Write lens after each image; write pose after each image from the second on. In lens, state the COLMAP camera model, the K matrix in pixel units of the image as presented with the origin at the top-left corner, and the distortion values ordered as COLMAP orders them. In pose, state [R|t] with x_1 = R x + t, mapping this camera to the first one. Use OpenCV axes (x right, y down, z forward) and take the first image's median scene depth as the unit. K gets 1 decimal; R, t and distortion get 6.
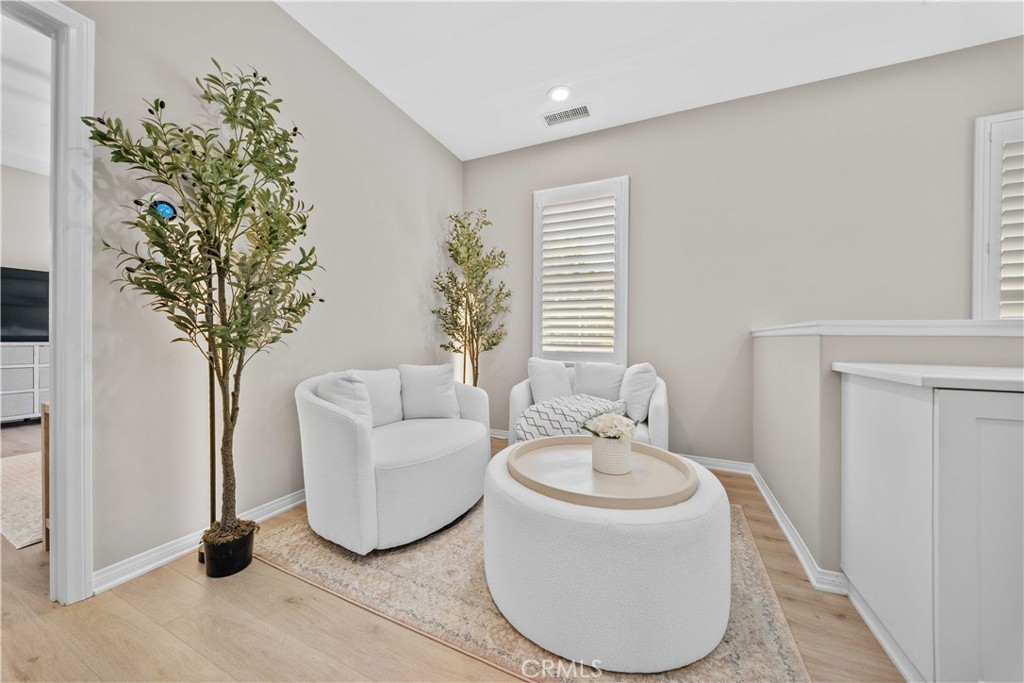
lens RADIAL K [[358.1, 0, 508.2], [0, 358.1, 340.3], [0, 0, 1]] dist [0.002190, 0.000010]
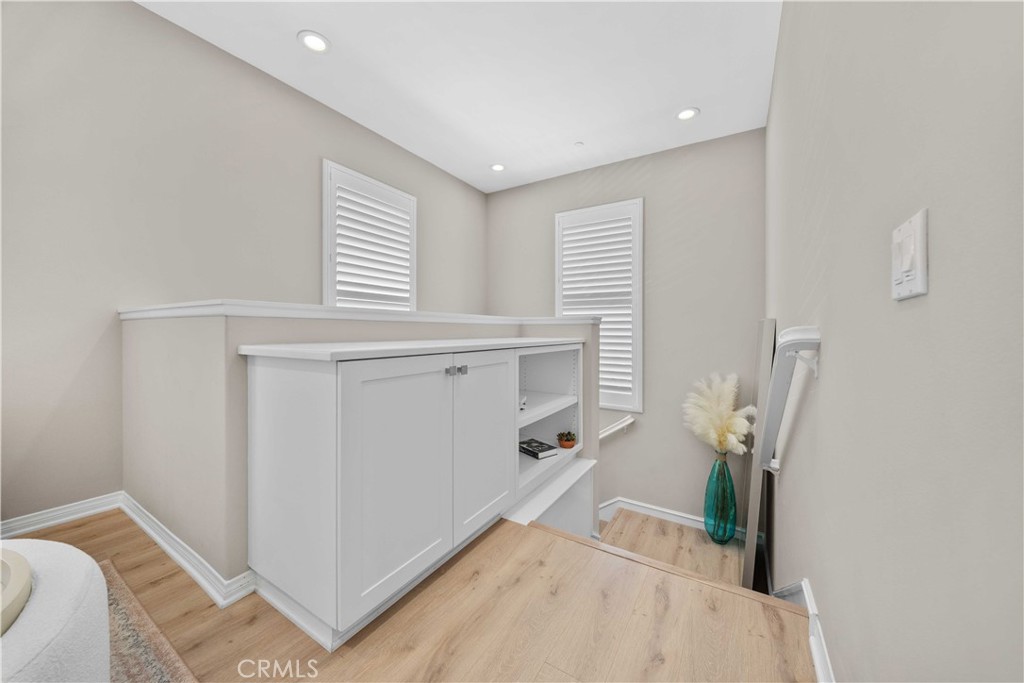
lens RADIAL K [[367.4, 0, 496.3], [0, 367.4, 330.0], [0, 0, 1]] dist [0.000779, -0.000003]
pose [[0.144850, 0.000908, 0.989453, 0.072179], [-0.001113, 0.999999, -0.000754, 0.021752], [-0.989453, -0.000992, 0.144851, 0.214426]]
